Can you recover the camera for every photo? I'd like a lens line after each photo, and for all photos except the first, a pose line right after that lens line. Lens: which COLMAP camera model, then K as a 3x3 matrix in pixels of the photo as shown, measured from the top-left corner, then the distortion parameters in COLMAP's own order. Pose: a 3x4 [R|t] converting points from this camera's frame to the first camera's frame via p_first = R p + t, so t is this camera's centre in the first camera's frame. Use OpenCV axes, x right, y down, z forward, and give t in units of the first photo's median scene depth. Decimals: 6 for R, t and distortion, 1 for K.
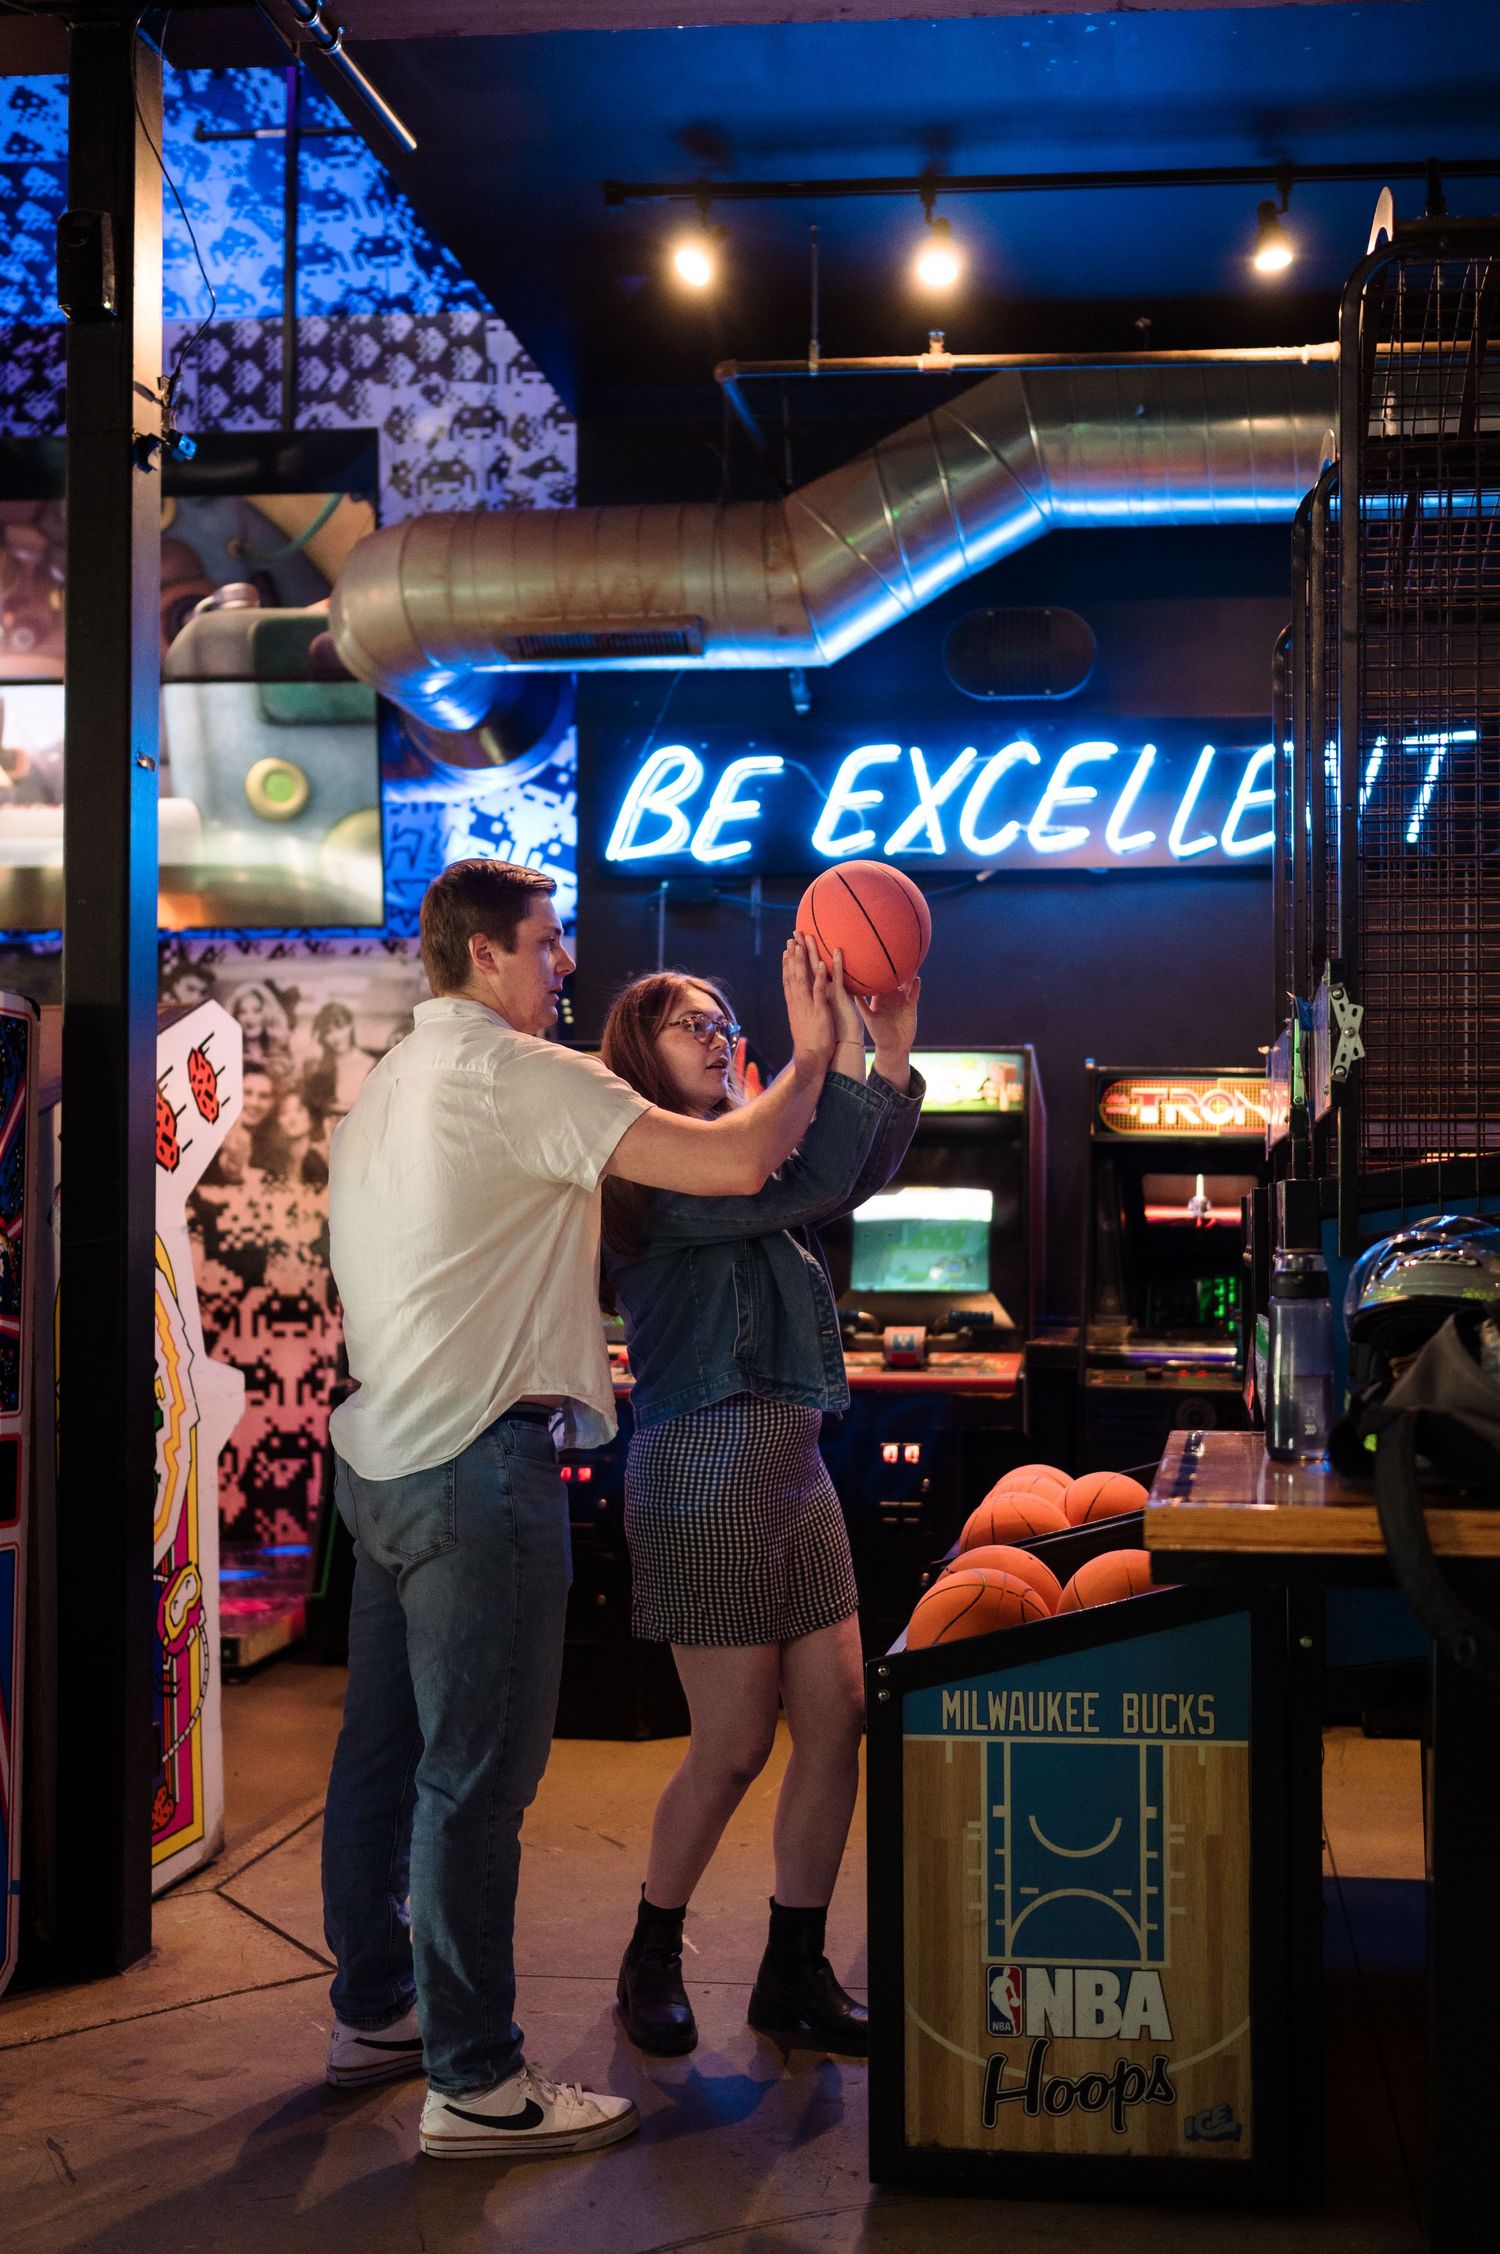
lens RADIAL K [[2349.9, 0, 750.0], [0, 2349.9, 1127.0], [0, 0, 1]] dist [0.005400, 0.024565]
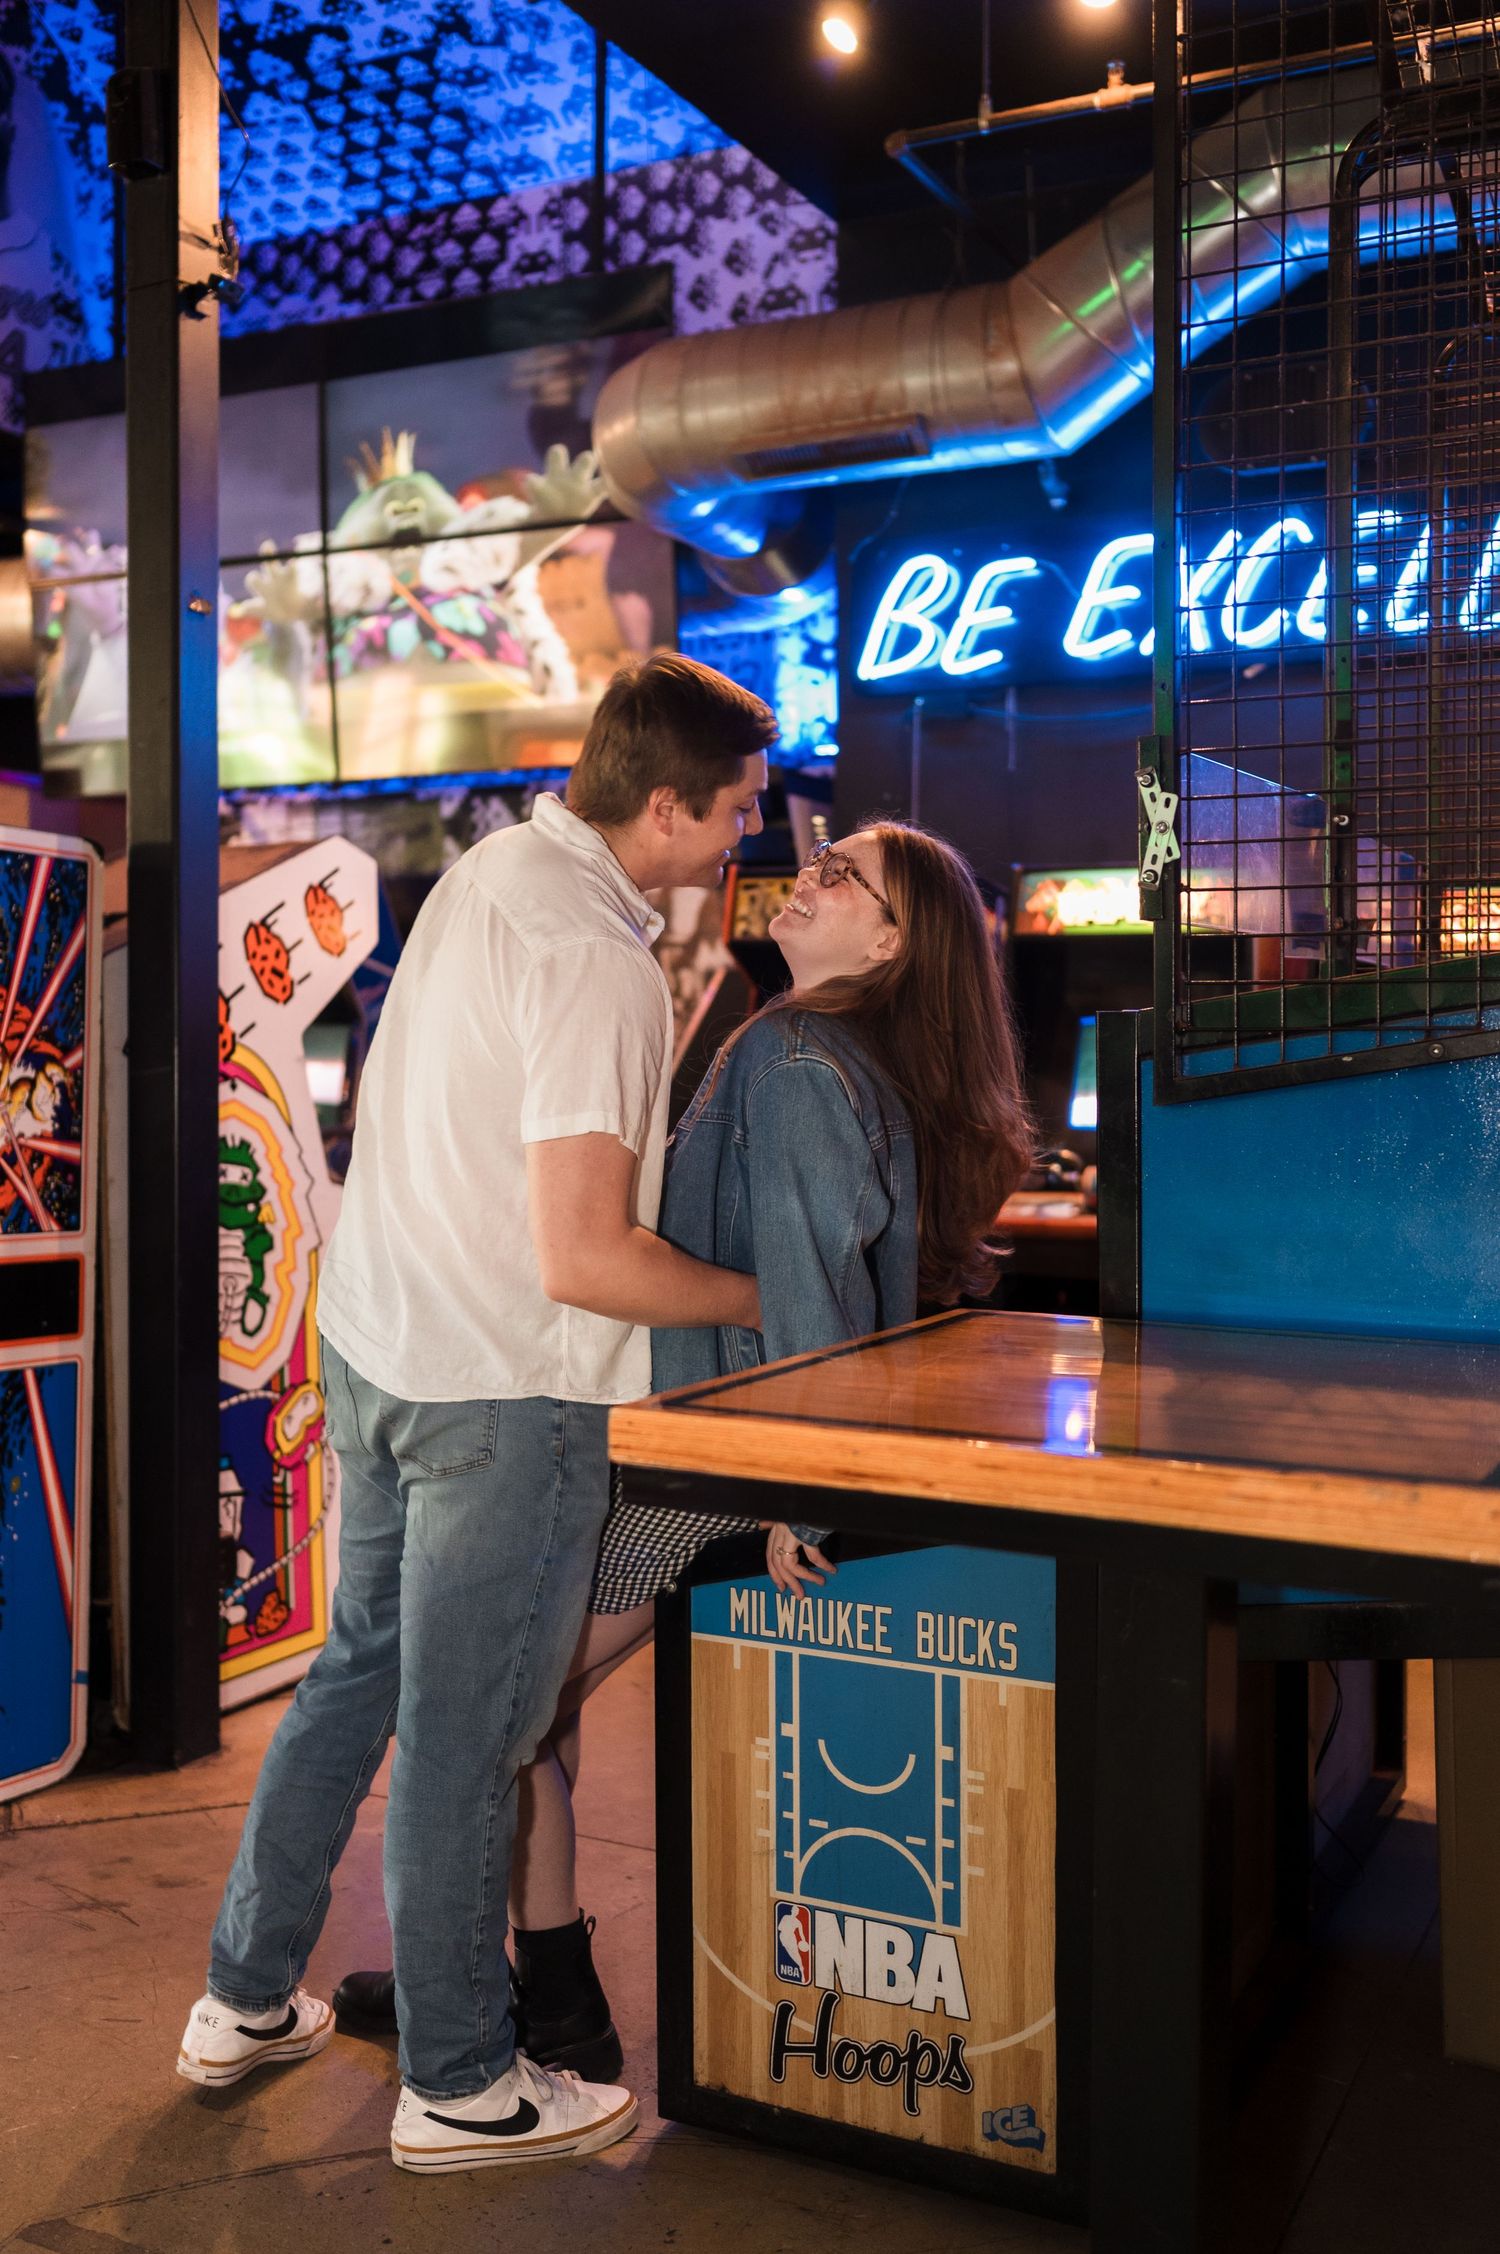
lens RADIAL K [[2165.7, 0, 749.6], [0, 2165.7, 1043.9], [0, 0, 1]] dist [0.004398, 0.018225]
pose [[0.928769, 0.002749, -0.370649, 0.391316], [0.012328, 0.999190, 0.038302, 0.003424], [0.370454, -0.040143, 0.927983, 0.252341]]
